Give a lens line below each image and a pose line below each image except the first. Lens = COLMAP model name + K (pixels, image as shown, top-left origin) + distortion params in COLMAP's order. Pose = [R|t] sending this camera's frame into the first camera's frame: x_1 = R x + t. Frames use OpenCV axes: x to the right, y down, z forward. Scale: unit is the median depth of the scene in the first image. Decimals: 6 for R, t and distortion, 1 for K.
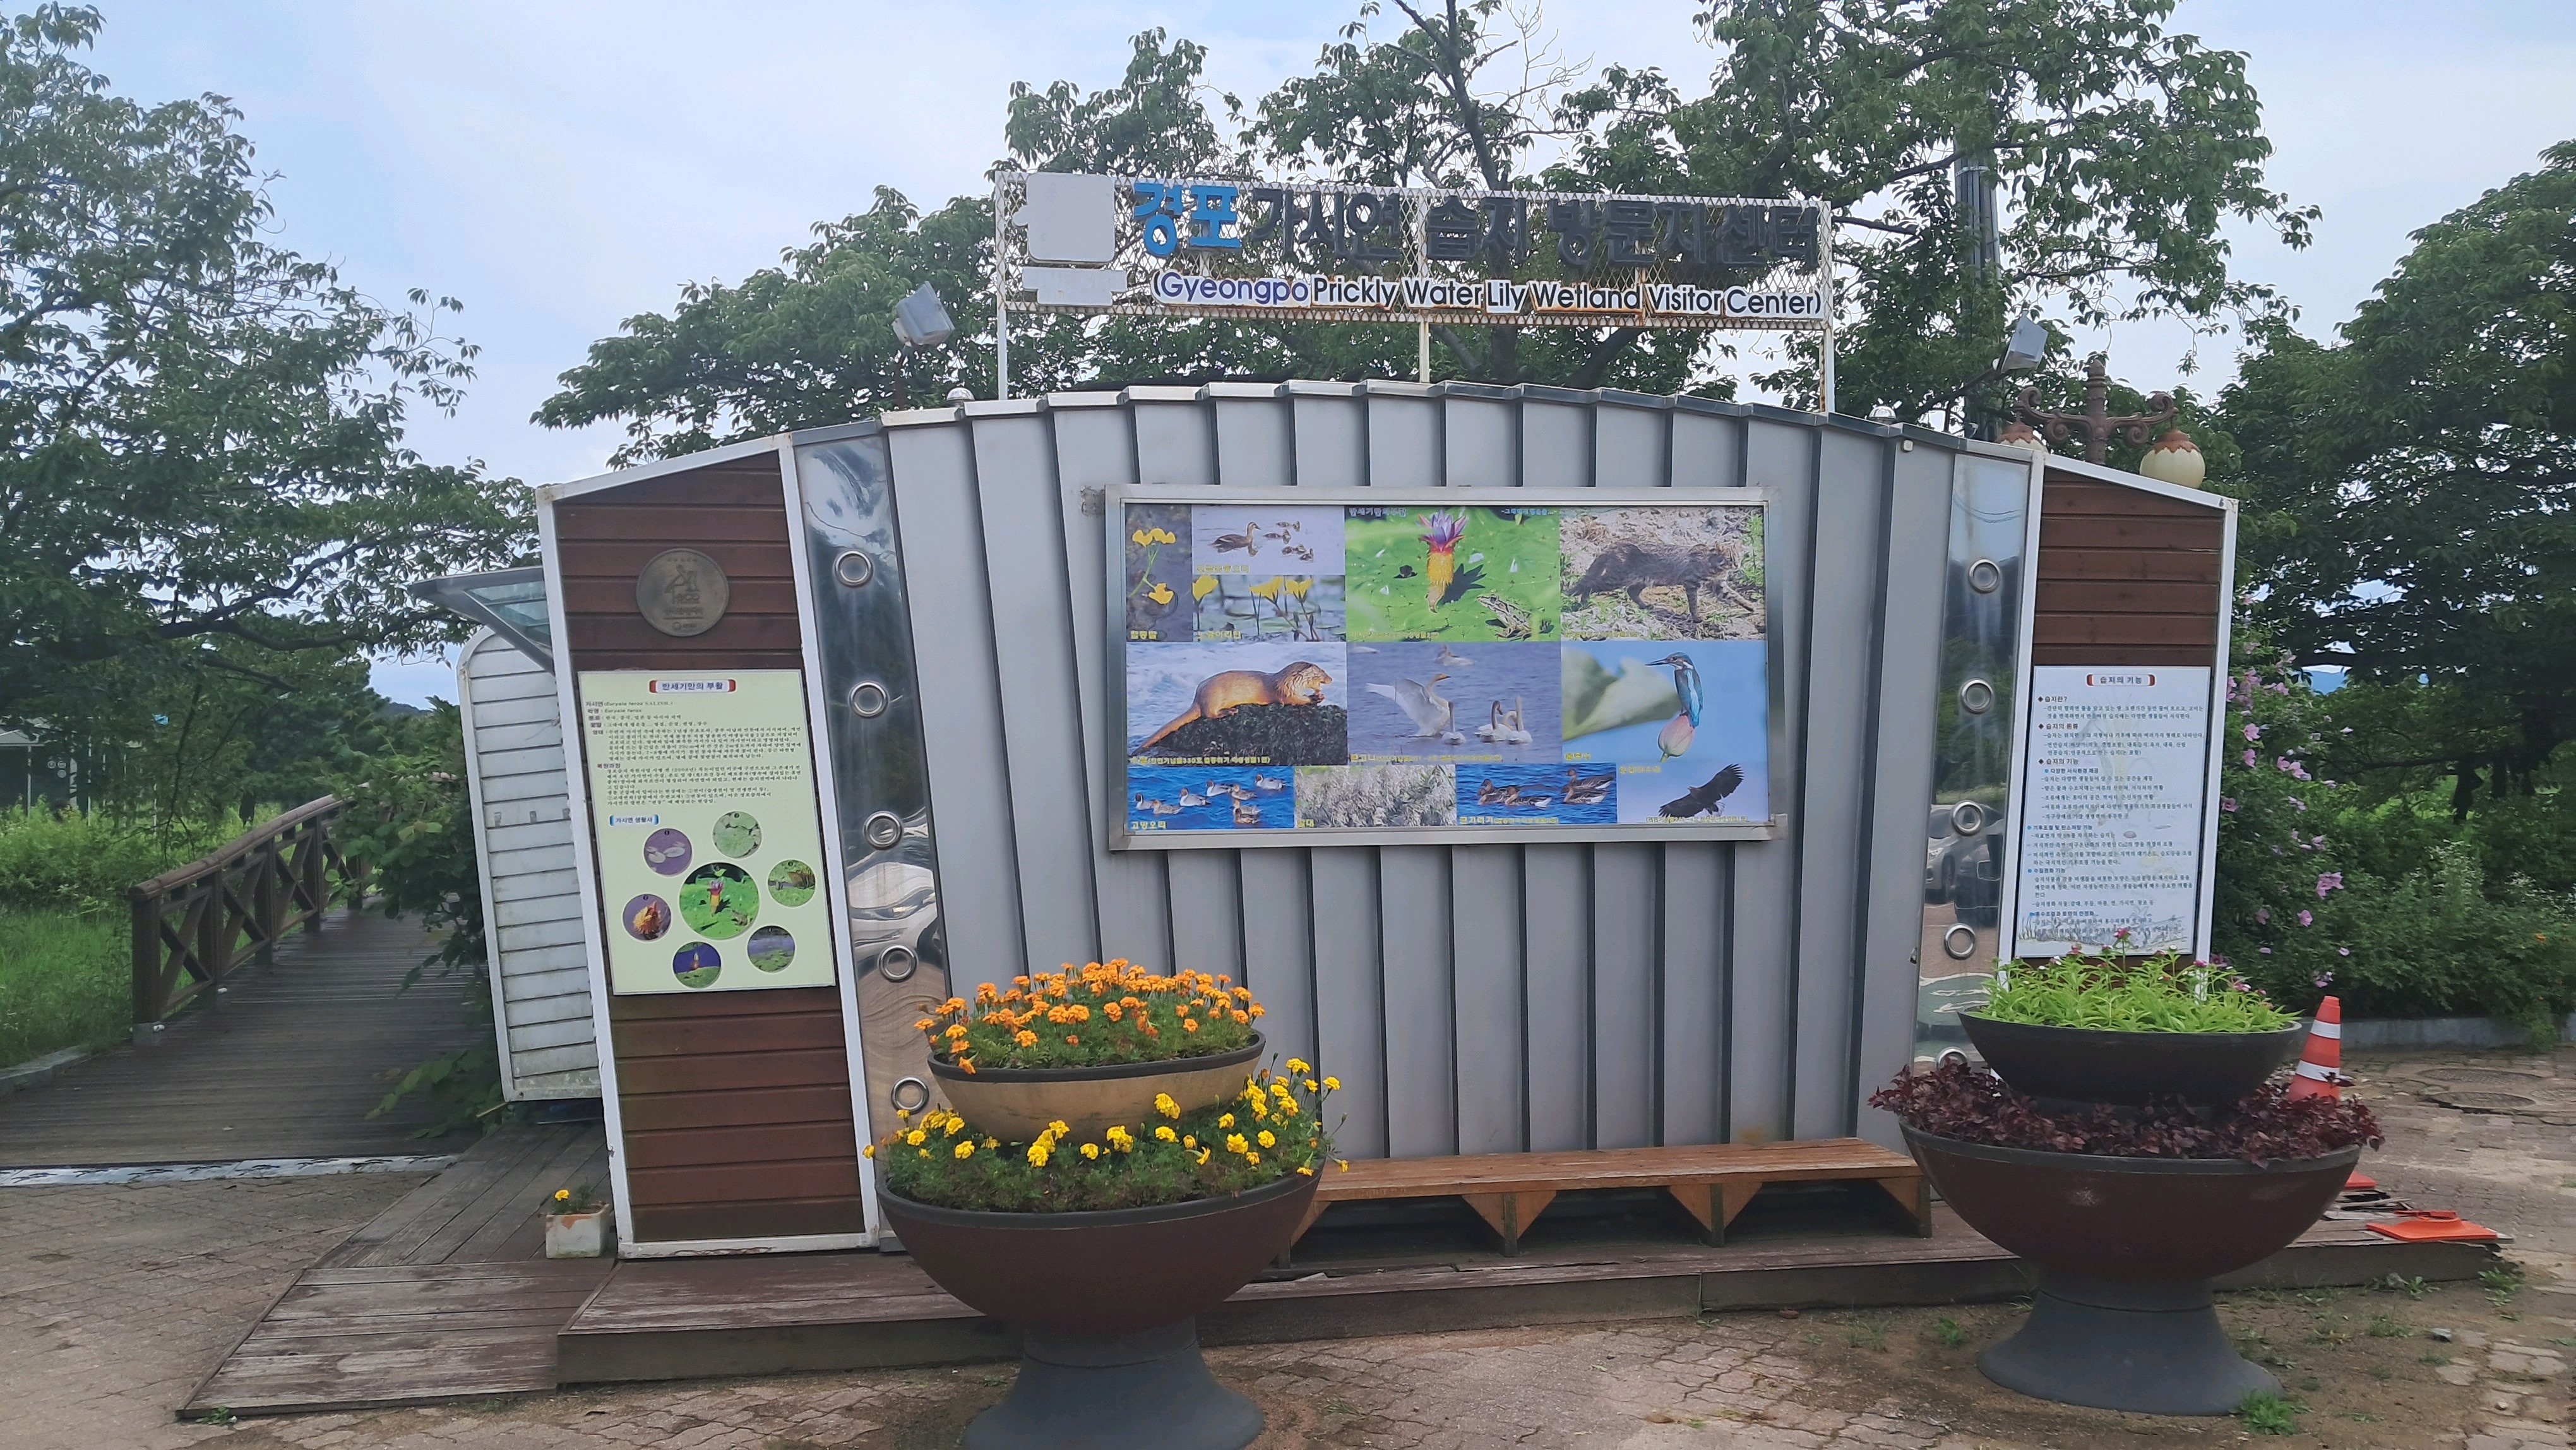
lens RADIAL K [[2083.1, 0, 1287.4], [0, 2083.1, 724.2], [0, 0, 1]] dist [-0.013786, -0.006946]
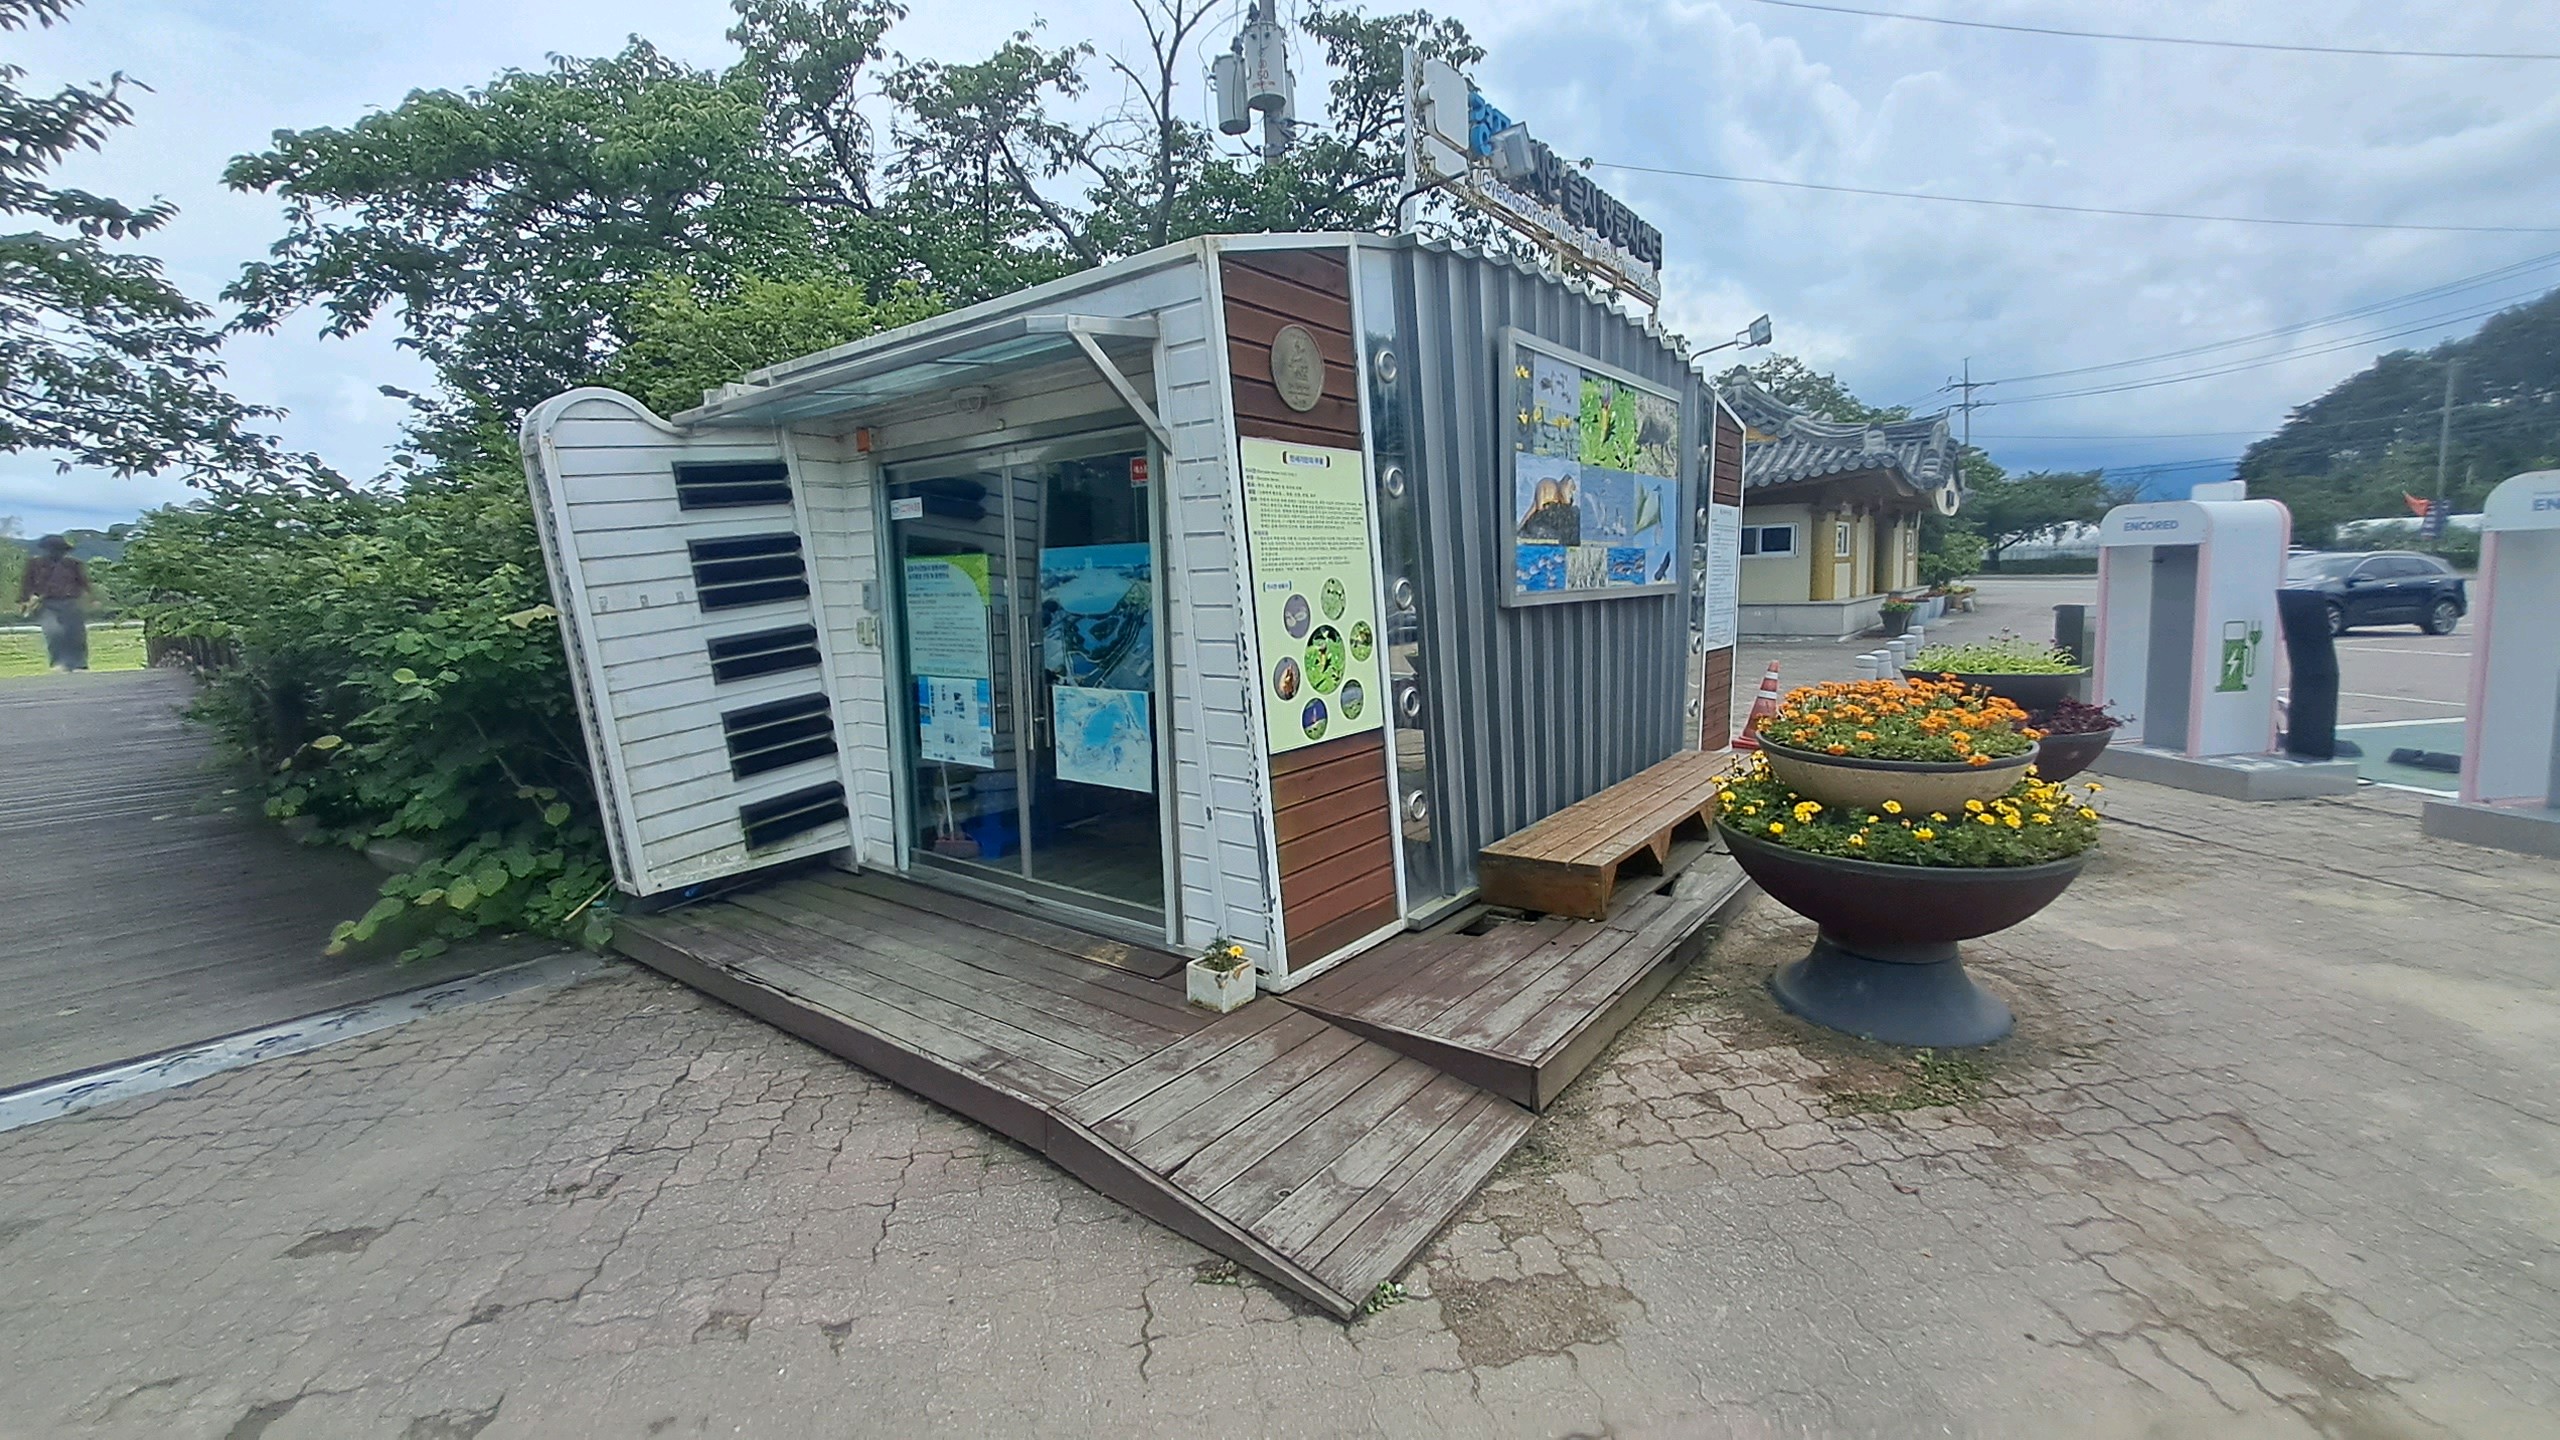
lens RADIAL K [[1029.9, 0, 1283.5], [0, 1029.9, 711.6], [0, 0, 1]] dist [-0.000291, -0.000212]
pose [[0.723855, -0.091636, 0.683840, -0.665600], [-0.007727, 0.990002, 0.140842, 0.035111], [-0.689909, -0.107233, 0.715910, 0.621417]]
